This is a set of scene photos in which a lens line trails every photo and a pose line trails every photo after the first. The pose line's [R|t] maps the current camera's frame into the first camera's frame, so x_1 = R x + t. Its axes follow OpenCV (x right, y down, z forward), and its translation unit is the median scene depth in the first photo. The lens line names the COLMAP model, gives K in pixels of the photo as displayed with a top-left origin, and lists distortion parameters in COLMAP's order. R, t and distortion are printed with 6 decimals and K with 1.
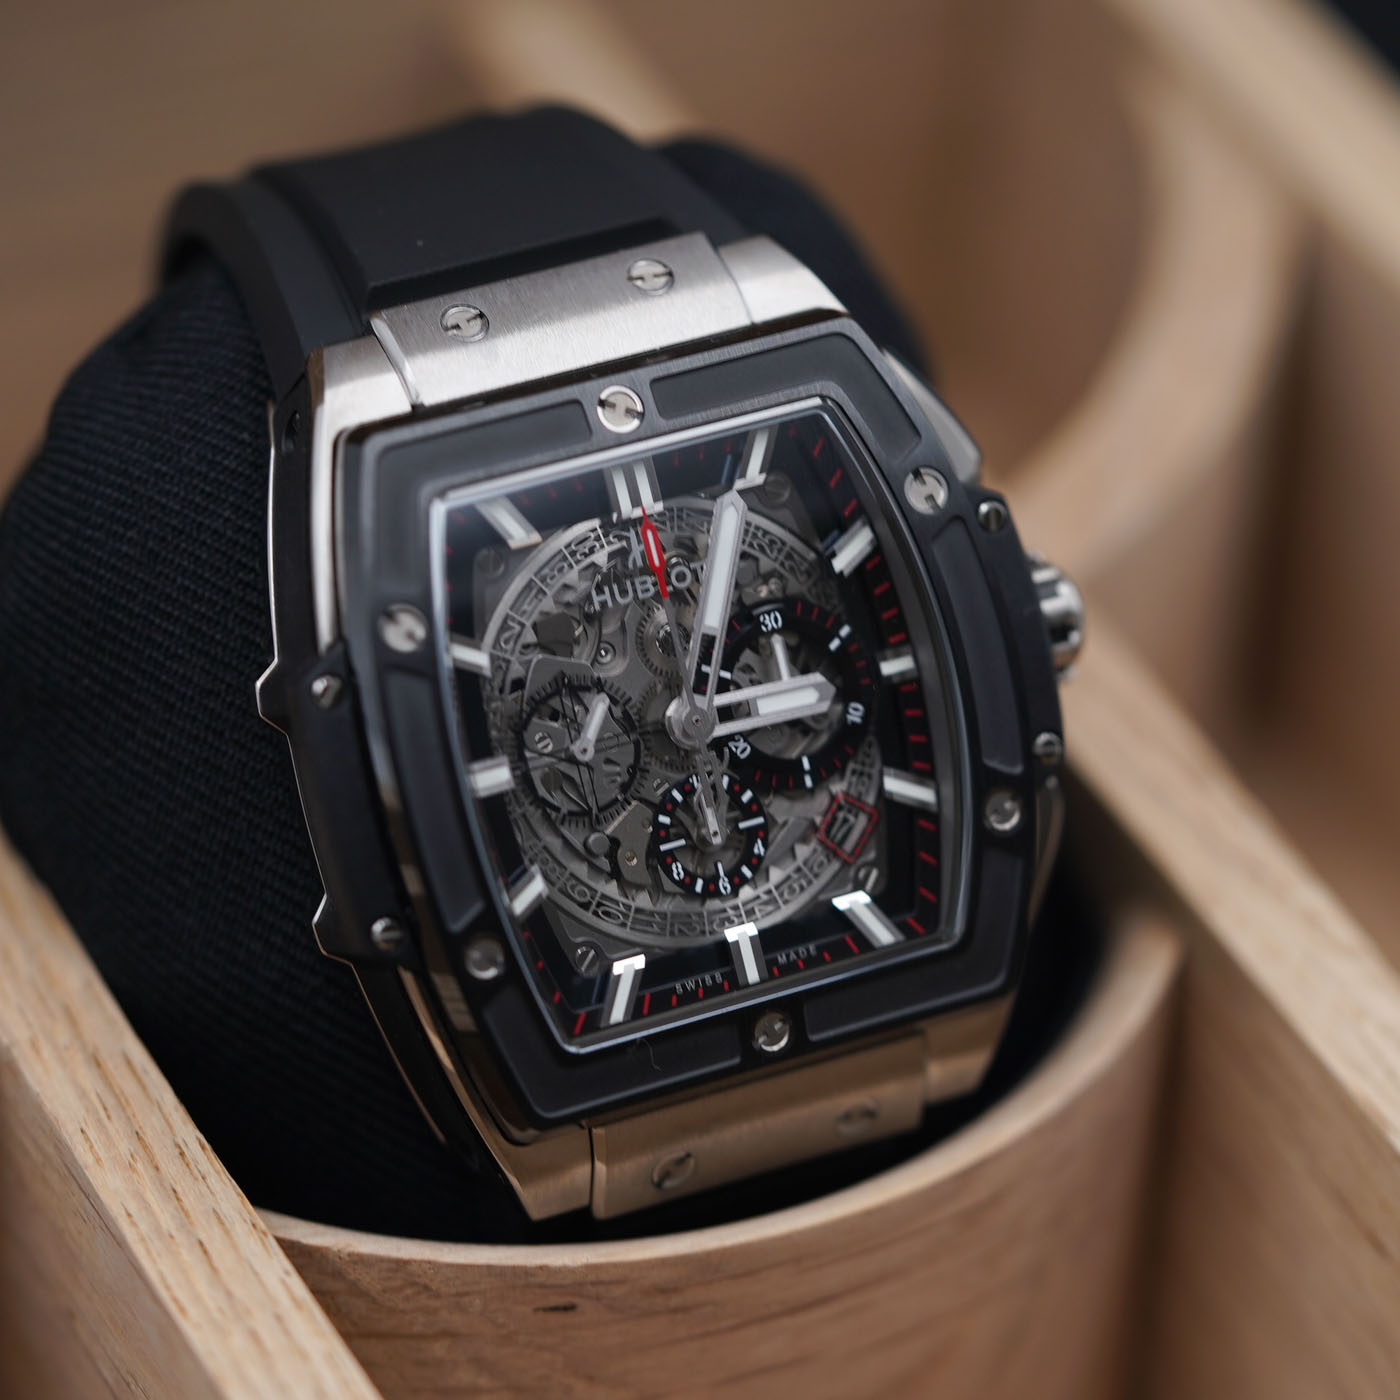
lens RADIAL K [[8009.7, 0, 701.1], [0, 8009.7, 702.2], [0, 0, 1]] dist [0.111788, 0.000000]
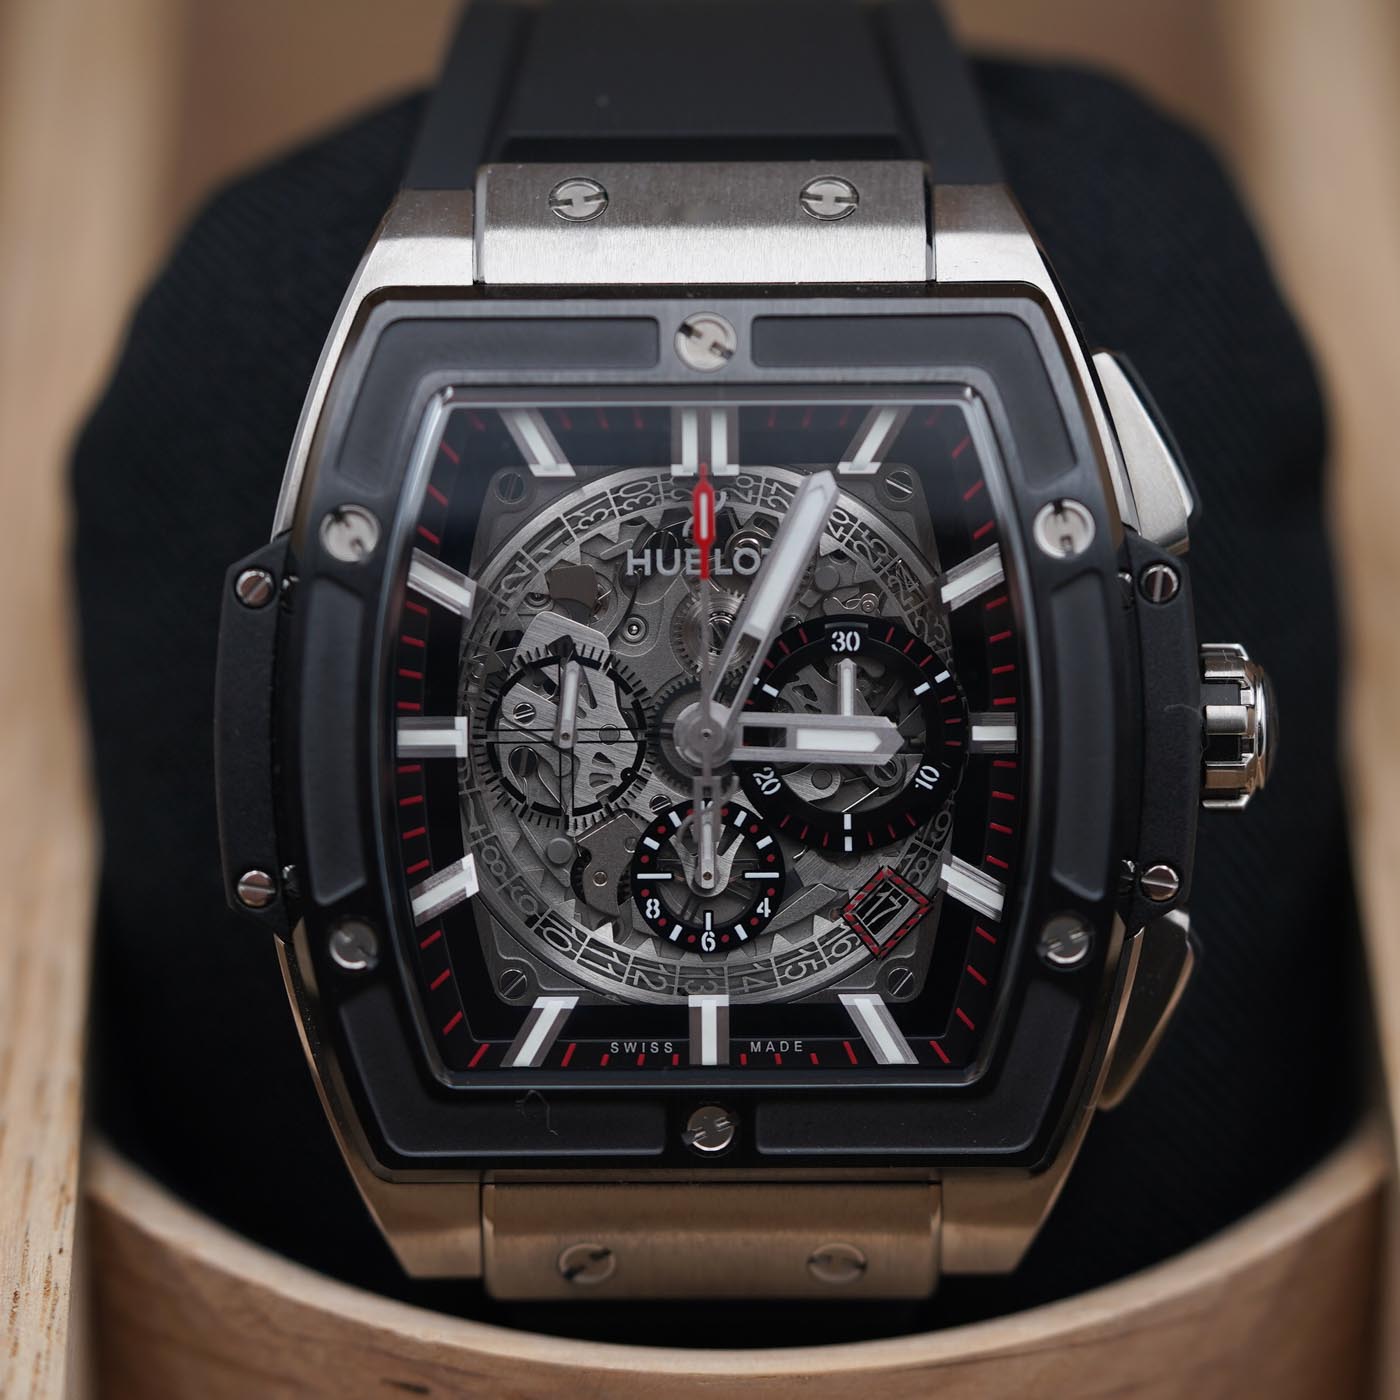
lens RADIAL K [[8009.7, 0, 695.4], [0, 8009.7, 706.0], [0, 0, 1]] dist [0.111788, 0.000000]
pose [[0.898923, 0.239036, -0.367150, 0.295700], [-0.238863, 0.969932, 0.046652, -0.038102], [0.367262, 0.045762, 0.928991, 0.240347]]
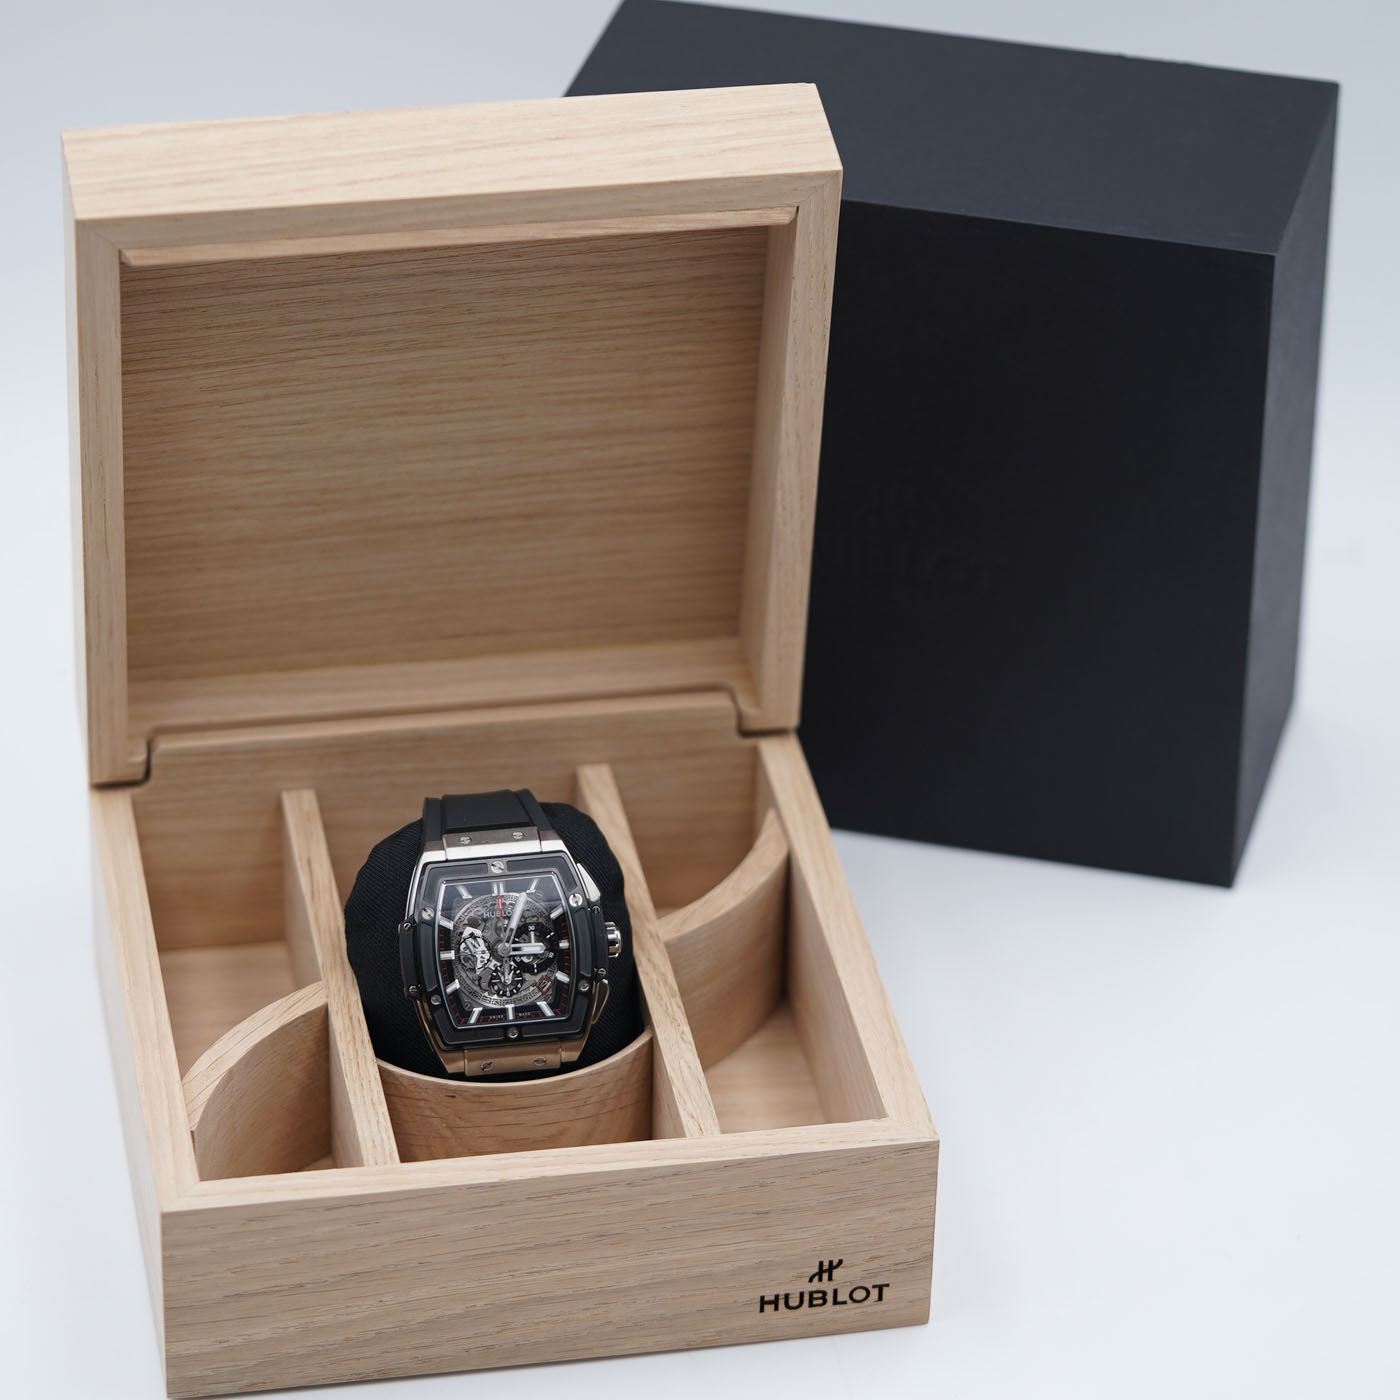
lens RADIAL K [[8009.7, 0, 700.0], [0, 8009.7, 698.8], [0, 0, 1]] dist [0.111788, 0.000000]
pose [[0.957108, 0.129022, -0.259419, 1.073495], [-0.152054, 0.985841, -0.070684, 0.141493], [0.246626, 0.107098, 0.963175, -2.706831]]
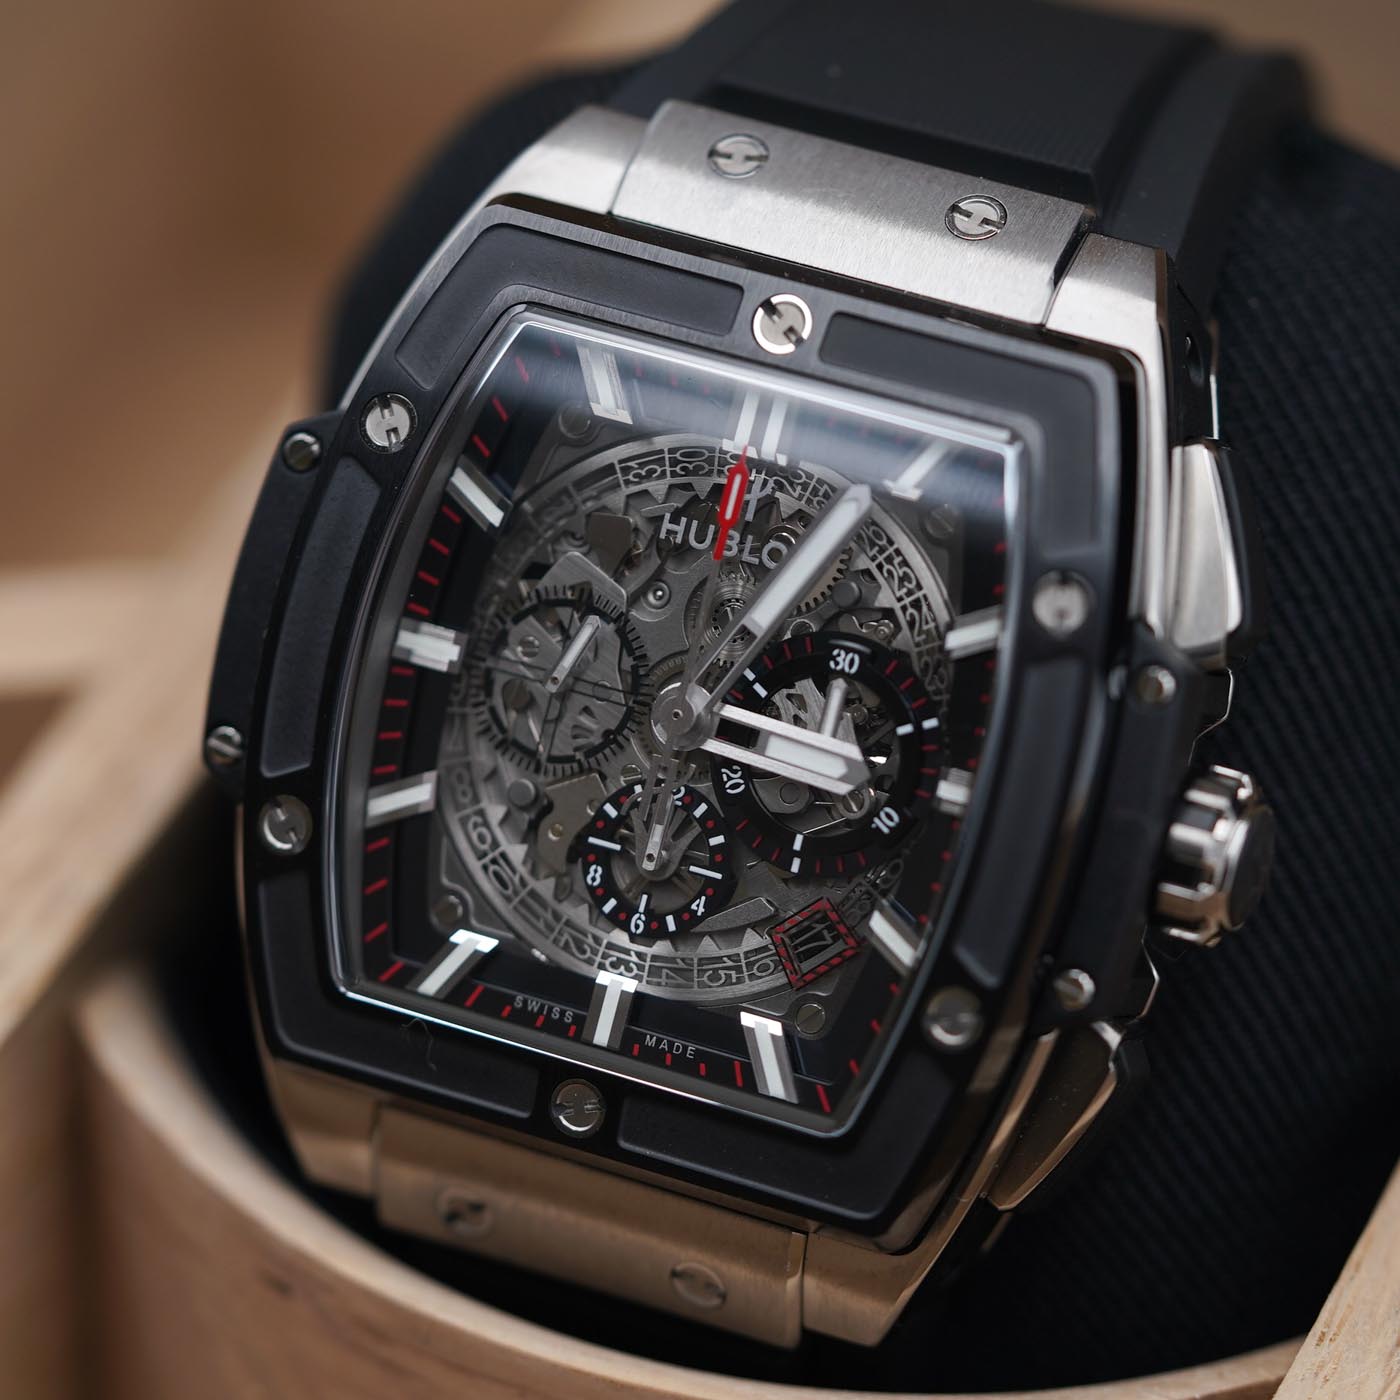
lens RADIAL K [[8009.7, 0, 702.7], [0, 8009.7, 696.5], [0, 0, 1]] dist [0.111788, 0.000000]
pose [[0.638963, 0.445541, -0.627072, 0.493971], [-0.459163, 0.874940, 0.153783, -0.121520], [0.617167, 0.189667, 0.763630, 0.394802]]
